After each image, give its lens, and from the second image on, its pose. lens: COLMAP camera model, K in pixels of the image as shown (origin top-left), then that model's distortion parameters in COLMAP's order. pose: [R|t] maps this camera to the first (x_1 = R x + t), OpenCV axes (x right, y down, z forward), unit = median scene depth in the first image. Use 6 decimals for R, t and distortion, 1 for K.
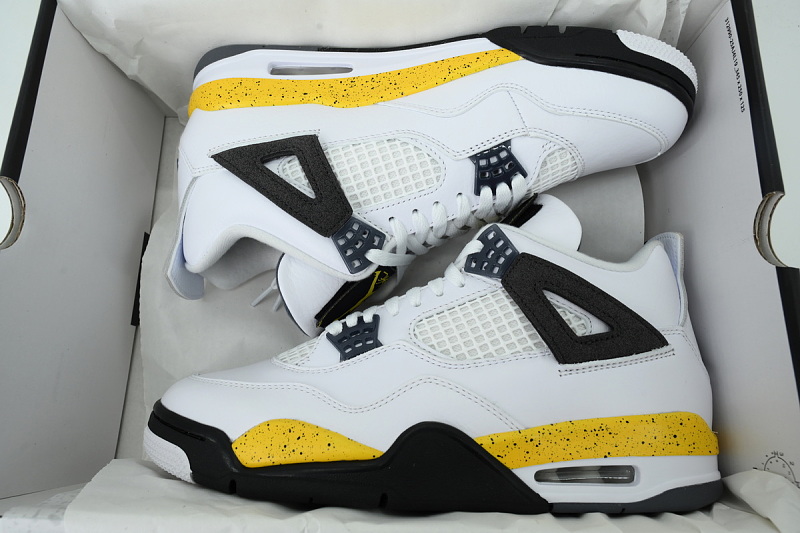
lens RADIAL K [[531.6, 0, 398.0], [0, 531.6, 265.9], [0, 0, 1]] dist [0.004274, -0.002039]
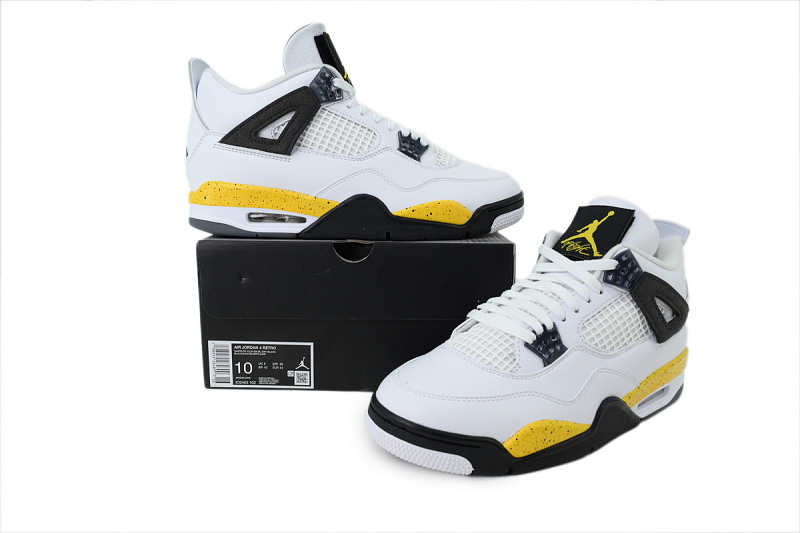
lens RADIAL K [[531.6, 0, 402.1], [0, 531.6, 266.2], [0, 0, 1]] dist [0.004274, -0.002039]
pose [[0.853472, -0.132969, 0.503890, -1.130426], [-0.095183, 0.910863, 0.401582, -0.595894], [-0.512373, -0.390701, 0.764740, 0.254771]]
